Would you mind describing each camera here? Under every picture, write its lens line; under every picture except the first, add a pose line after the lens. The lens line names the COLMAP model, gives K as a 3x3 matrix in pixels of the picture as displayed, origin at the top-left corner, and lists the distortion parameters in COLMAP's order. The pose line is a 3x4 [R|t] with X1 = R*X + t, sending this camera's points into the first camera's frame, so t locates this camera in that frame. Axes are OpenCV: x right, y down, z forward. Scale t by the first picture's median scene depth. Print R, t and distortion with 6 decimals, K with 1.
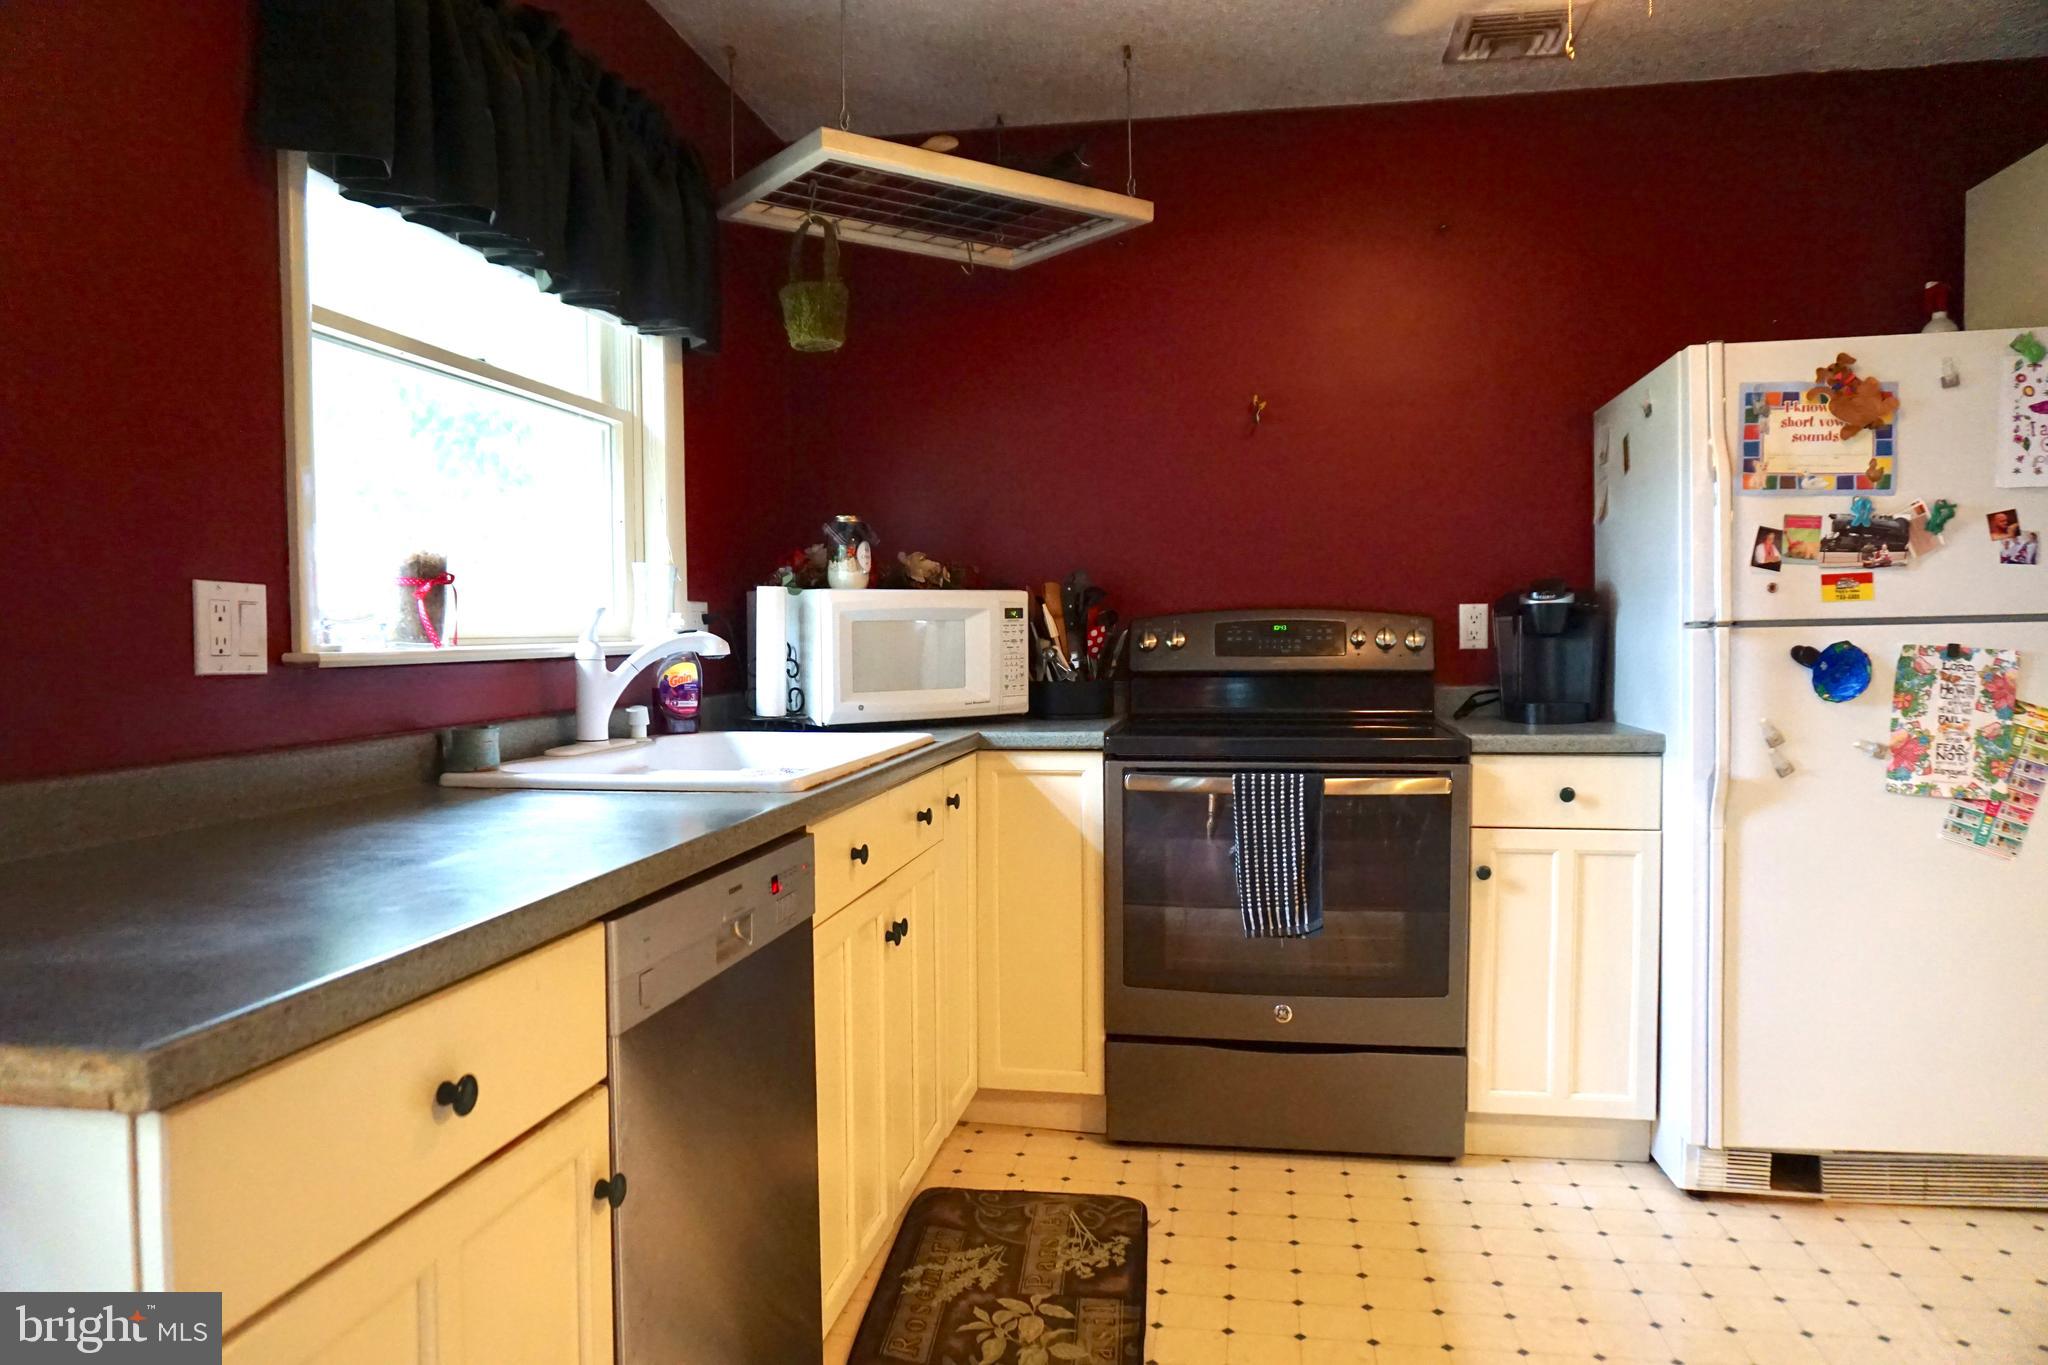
lens RADIAL K [[1383.2, 0, 1017.2], [0, 1383.2, 682.9], [0, 0, 1]] dist [-0.052855, 0.034363]
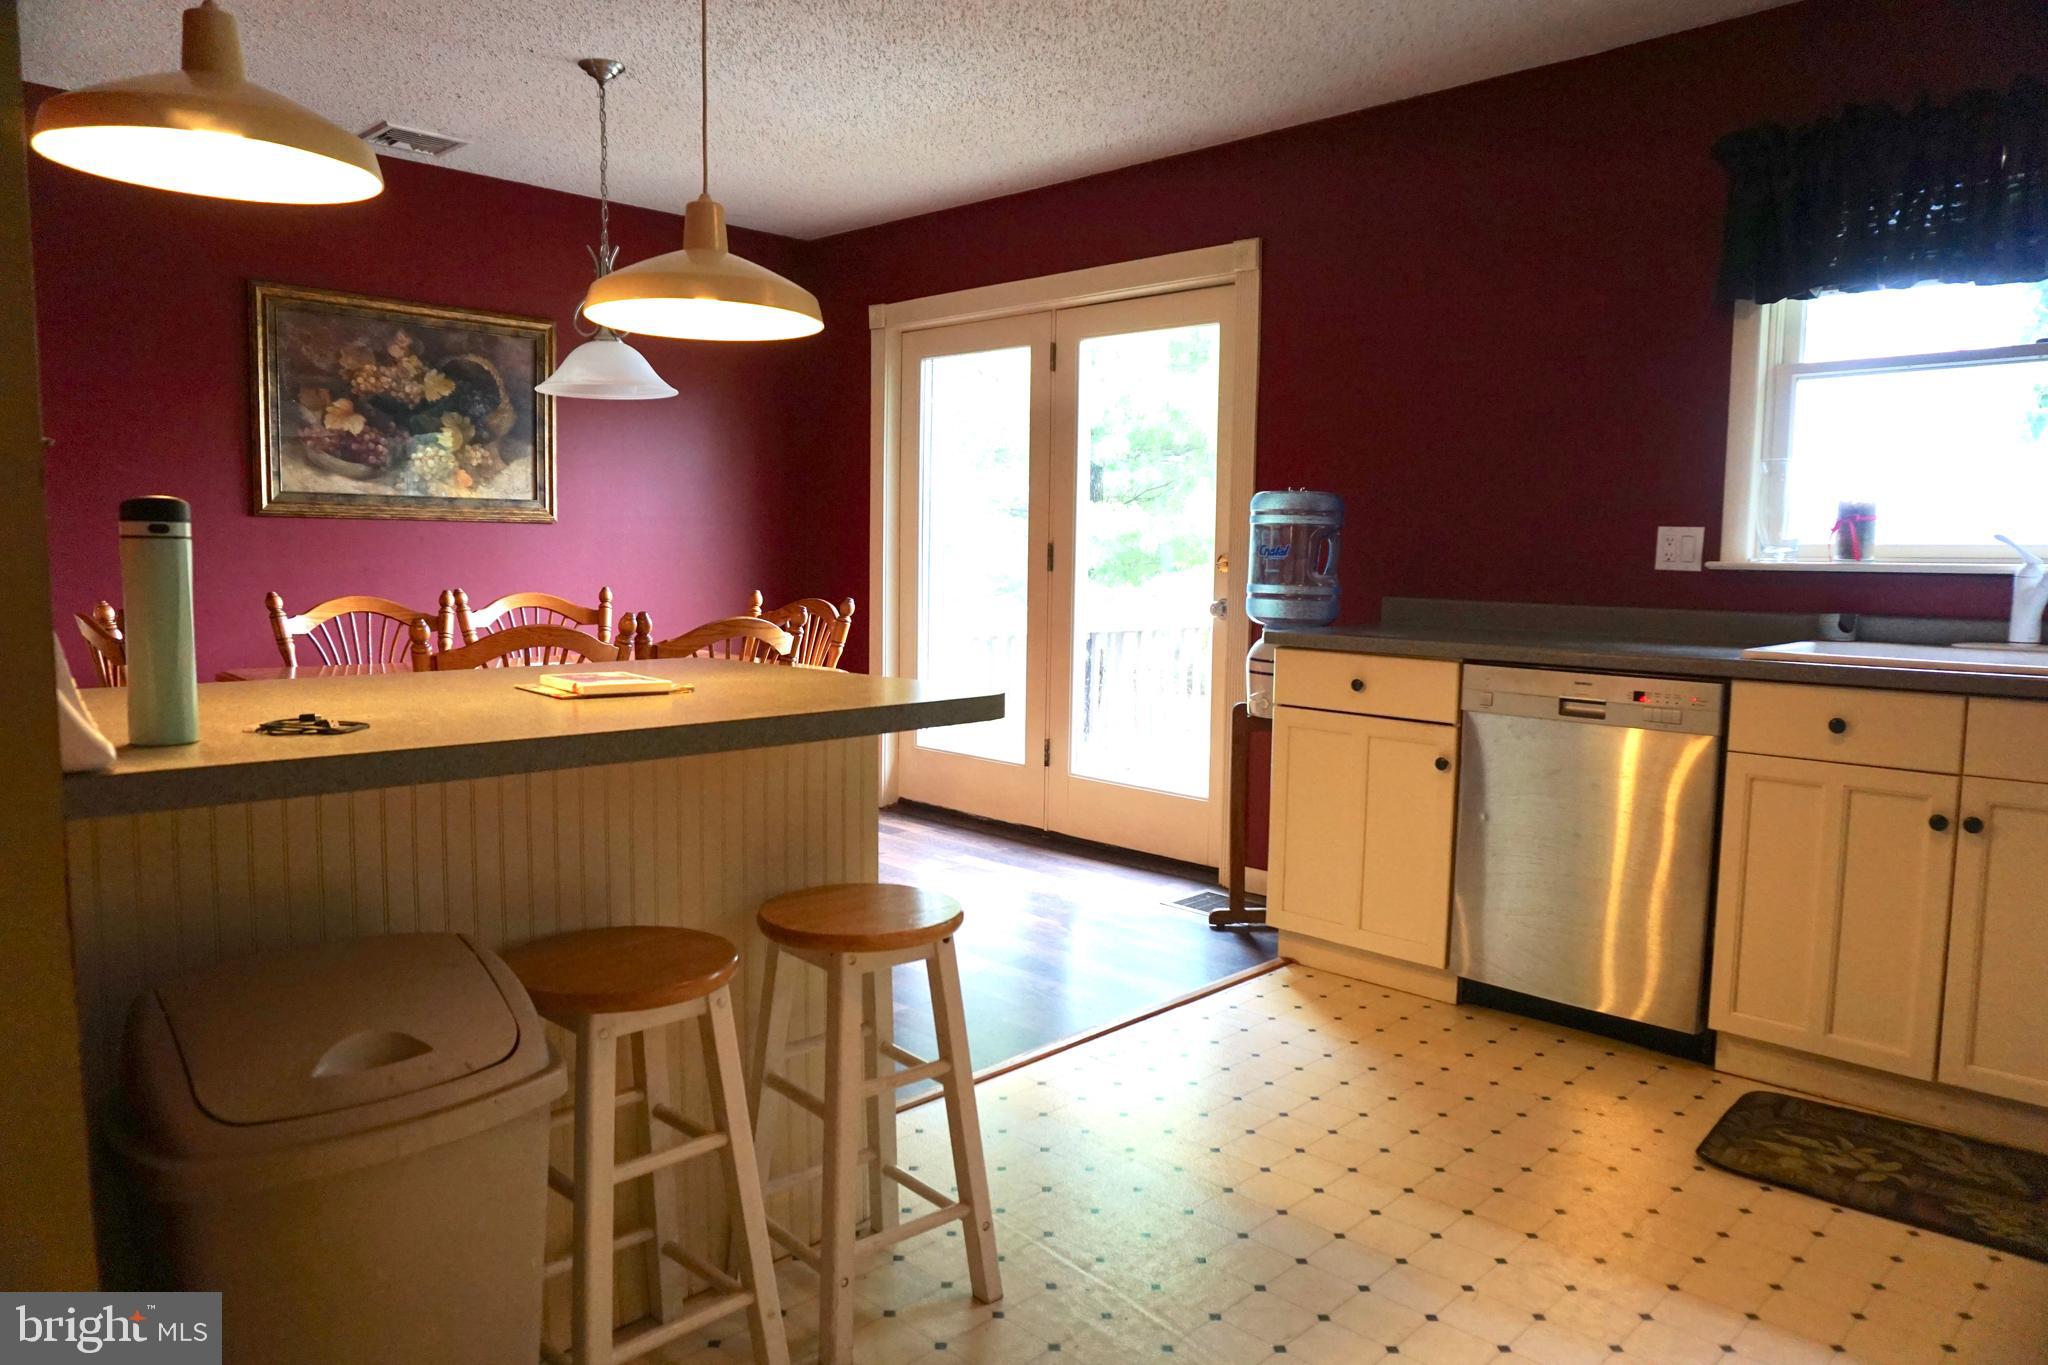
lens RADIAL K [[1383.2, 0, 1027.7], [0, 1383.2, 681.5], [0, 0, 1]] dist [-0.052855, 0.034363]
pose [[-0.584952, 0.086621, -0.806429, 1.850003], [-0.033489, 0.990853, 0.130722, -0.084166], [0.810376, 0.103473, -0.576701, 1.508672]]
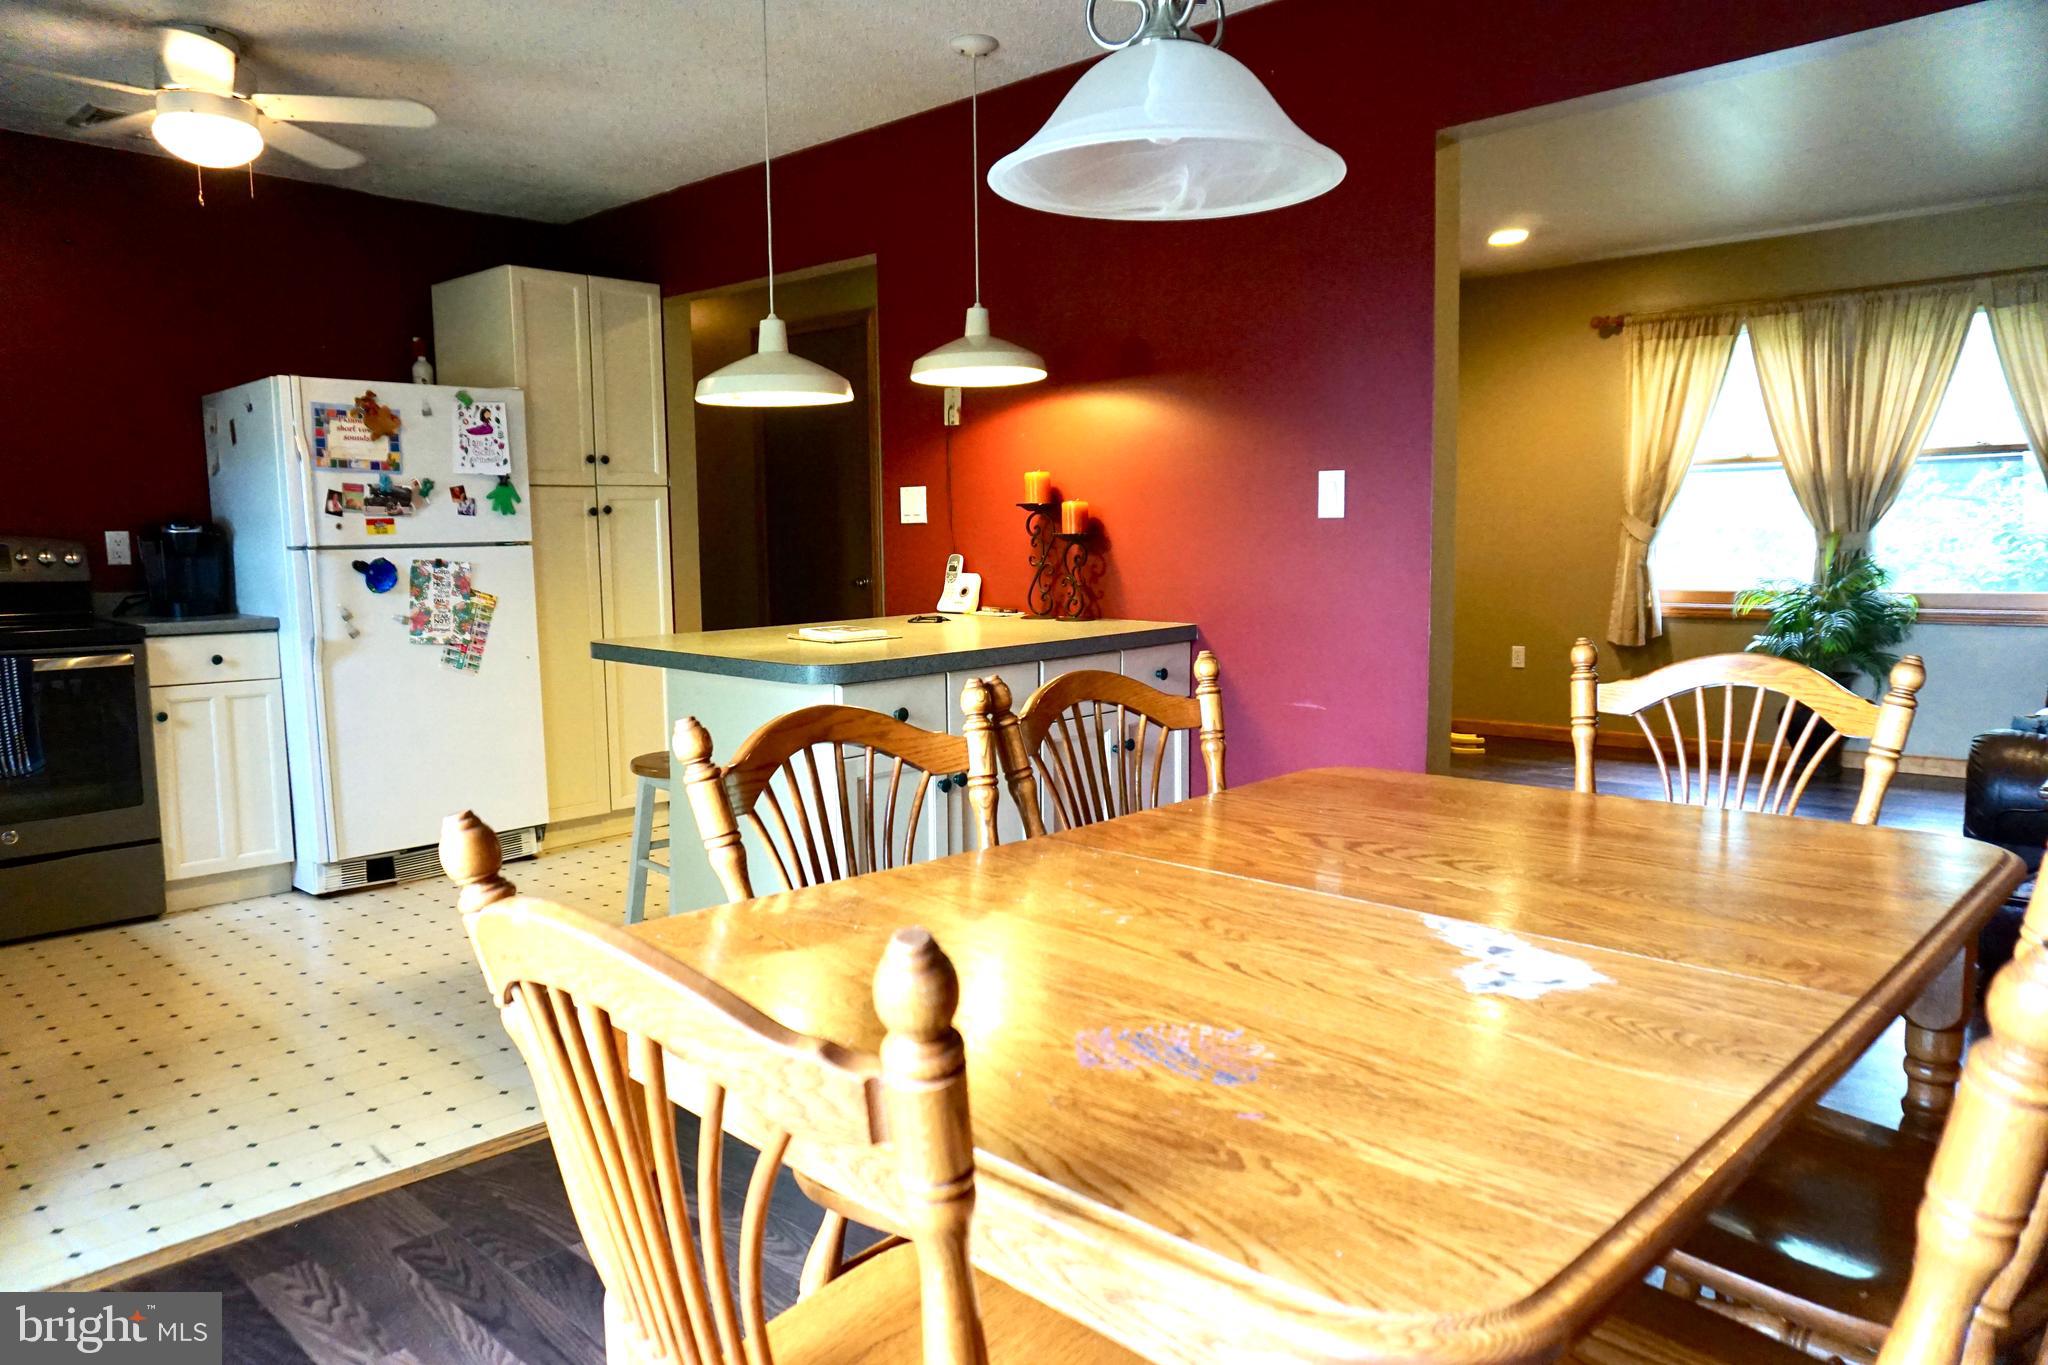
lens RADIAL K [[1383.2, 0, 1031.5], [0, 1383.2, 742.6], [0, 0, 1]] dist [-0.052855, 0.034363]
pose [[0.551428, -0.111879, 0.826686, -0.401710], [0.025139, 0.992745, 0.117584, 0.018901], [-0.833844, -0.044057, 0.550240, -0.656907]]
